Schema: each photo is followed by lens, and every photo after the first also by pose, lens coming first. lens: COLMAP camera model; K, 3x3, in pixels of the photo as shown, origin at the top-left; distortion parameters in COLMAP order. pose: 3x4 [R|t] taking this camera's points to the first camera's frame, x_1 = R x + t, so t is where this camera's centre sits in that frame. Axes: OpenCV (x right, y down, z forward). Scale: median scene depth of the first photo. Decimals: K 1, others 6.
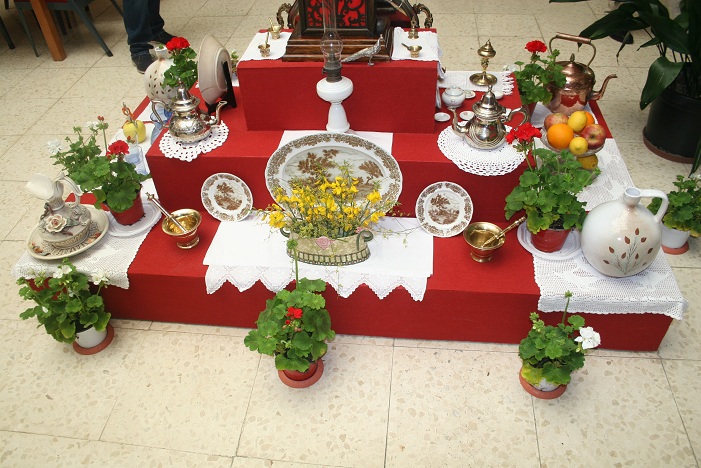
lens RADIAL K [[571.5, 0, 347.4], [0, 571.5, 231.1], [0, 0, 1]] dist [-0.146127, 0.113585]
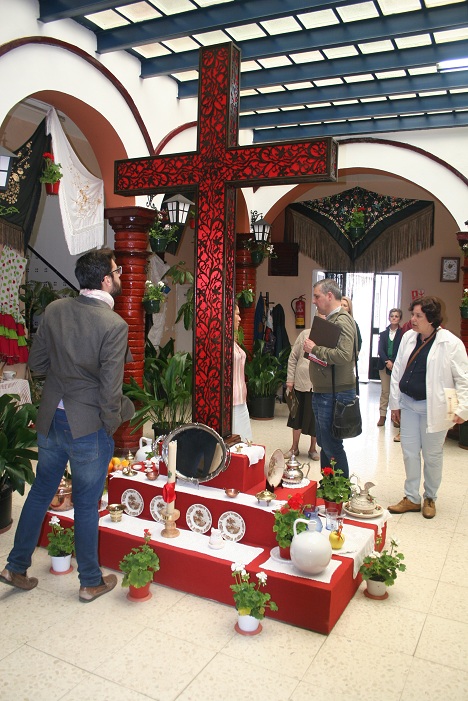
lens RADIAL K [[557.8, 0, 234.6], [0, 557.8, 371.8], [0, 0, 1]] dist [-0.119887, 0.002160]
pose [[0.937176, 0.114672, -0.329471, 0.716787], [-0.275803, 0.821866, -0.498467, 0.453446], [0.213620, 0.558020, 0.801860, -0.750324]]
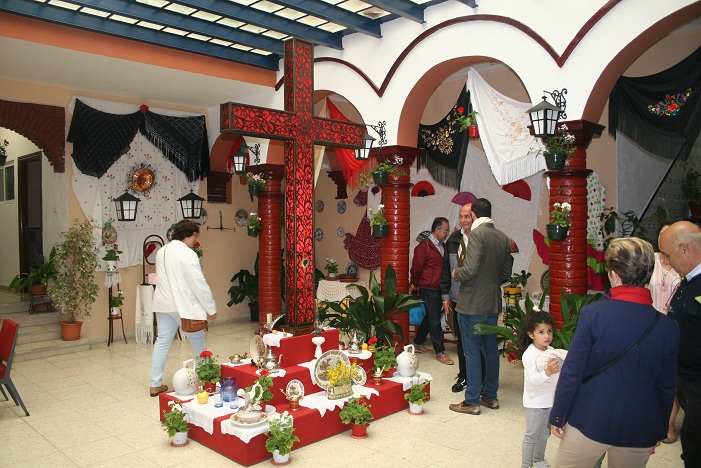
lens RADIAL K [[571.5, 0, 347.4], [0, 571.5, 231.1], [0, 0, 1]] dist [-0.146127, 0.113585]
pose [[0.614187, 0.034909, 0.788388, -2.041812], [0.501036, 0.754590, -0.423740, 0.568261], [-0.609703, 0.655267, 0.445969, -0.648171]]
